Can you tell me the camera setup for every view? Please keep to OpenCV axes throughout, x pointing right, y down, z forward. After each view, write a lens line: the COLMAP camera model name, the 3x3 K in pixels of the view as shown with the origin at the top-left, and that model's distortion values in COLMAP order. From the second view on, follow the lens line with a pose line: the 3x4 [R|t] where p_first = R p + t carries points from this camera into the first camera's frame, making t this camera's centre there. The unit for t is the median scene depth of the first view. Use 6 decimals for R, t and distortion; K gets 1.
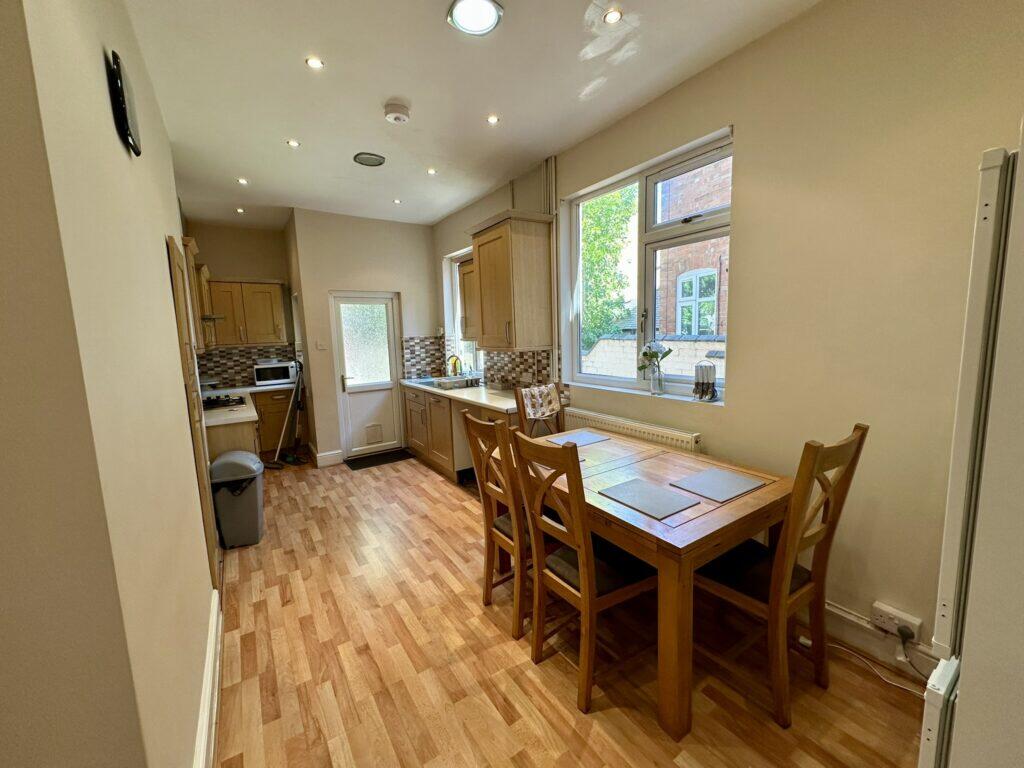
lens RADIAL K [[409.6, 0, 511.0], [0, 409.6, 386.7], [0, 0, 1]] dist [0.013384, 0.000234]
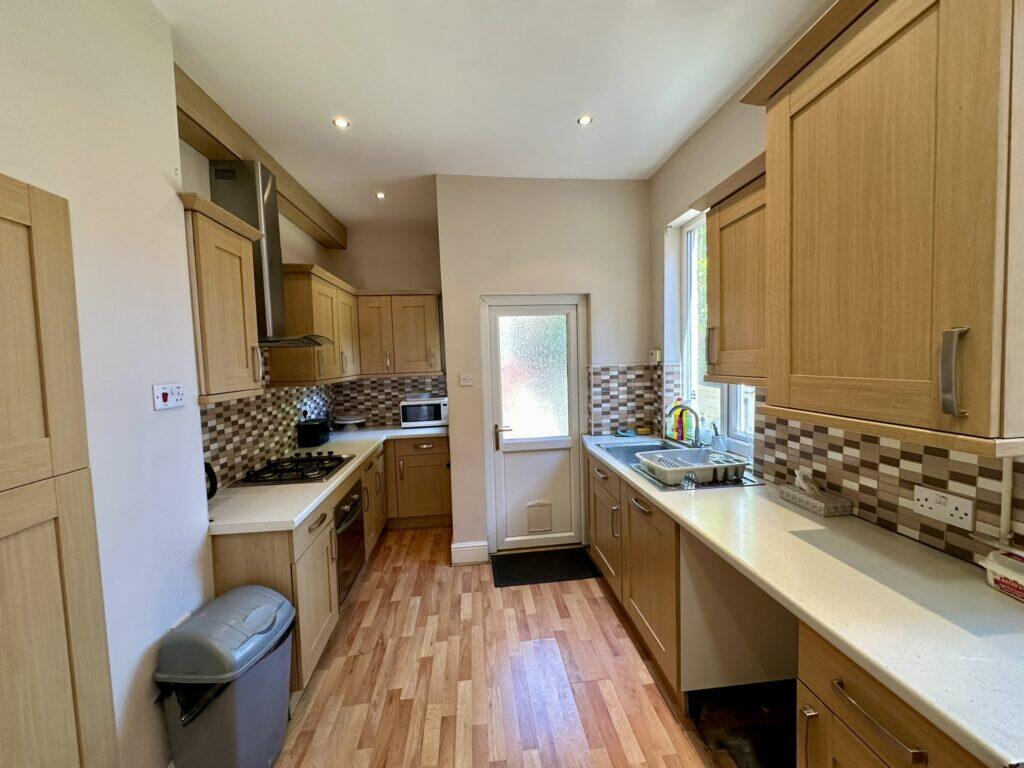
lens RADIAL K [[409.6, 0, 512.5], [0, 409.6, 384.3], [0, 0, 1]] dist [0.013384, 0.000234]
pose [[0.881594, 0.032787, -0.470869, -0.089780], [-0.059491, 0.997348, -0.041937, -0.071570], [0.468245, 0.064984, 0.881206, 0.470050]]
